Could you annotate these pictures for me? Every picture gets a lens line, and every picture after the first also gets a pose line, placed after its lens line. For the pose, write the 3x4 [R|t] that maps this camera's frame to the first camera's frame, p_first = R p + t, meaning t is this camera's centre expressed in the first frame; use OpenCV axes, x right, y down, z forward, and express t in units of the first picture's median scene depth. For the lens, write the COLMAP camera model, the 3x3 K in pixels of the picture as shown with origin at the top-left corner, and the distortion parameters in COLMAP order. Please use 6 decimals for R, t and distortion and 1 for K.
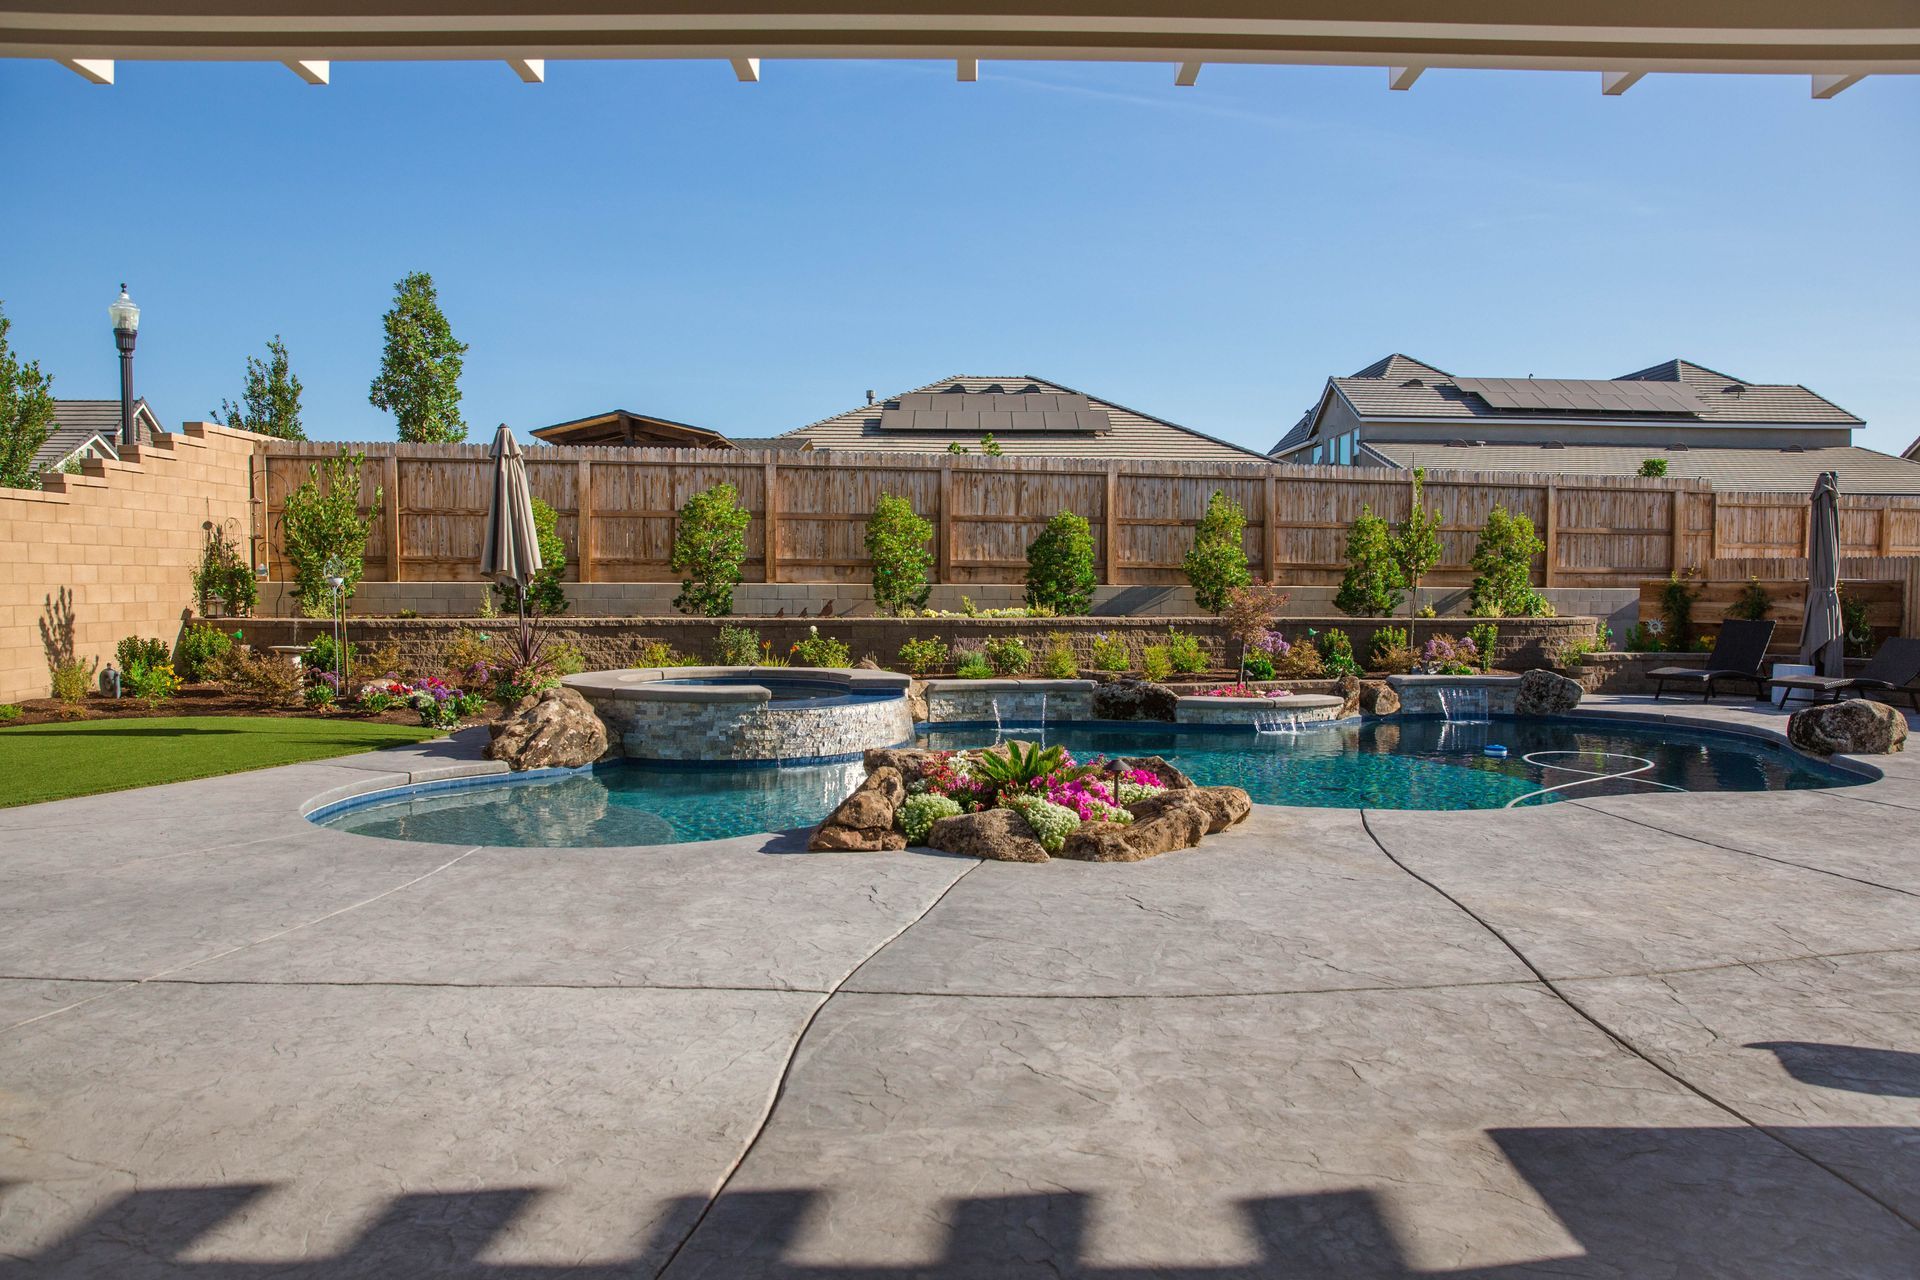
lens RADIAL K [[1310.4, 0, 967.3], [0, 1310.4, 638.9], [0, 0, 1]] dist [-0.110452, 0.089389]
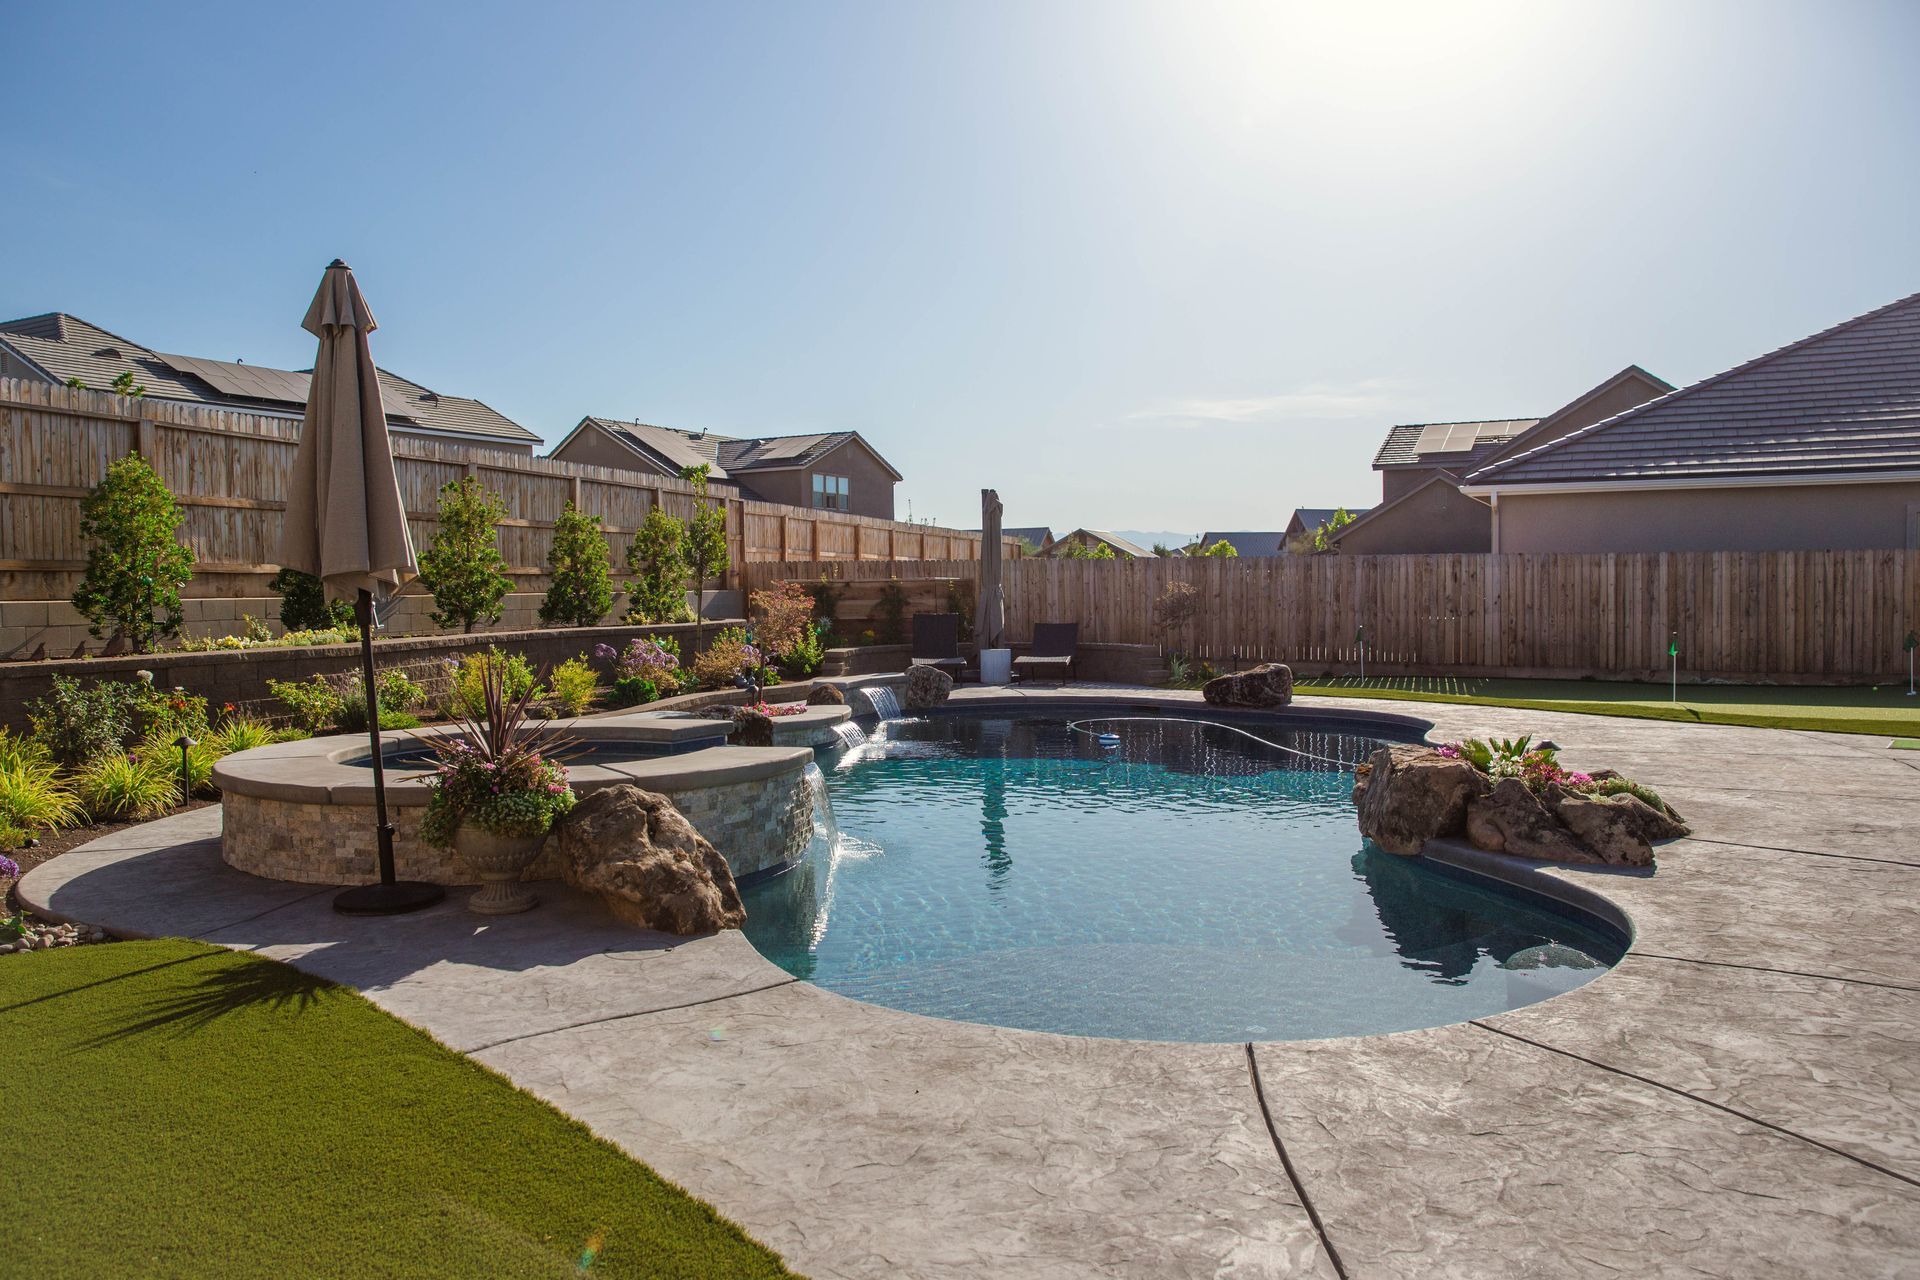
lens RADIAL K [[1380.8, 0, 945.0], [0, 1380.8, 645.6], [0, 0, 1]] dist [-0.114507, 0.095345]
pose [[0.477680, -0.047770, 0.877234, -0.430289], [0.052429, 0.998291, 0.025813, -0.015983], [-0.876968, 0.033662, 0.479368, 0.352490]]
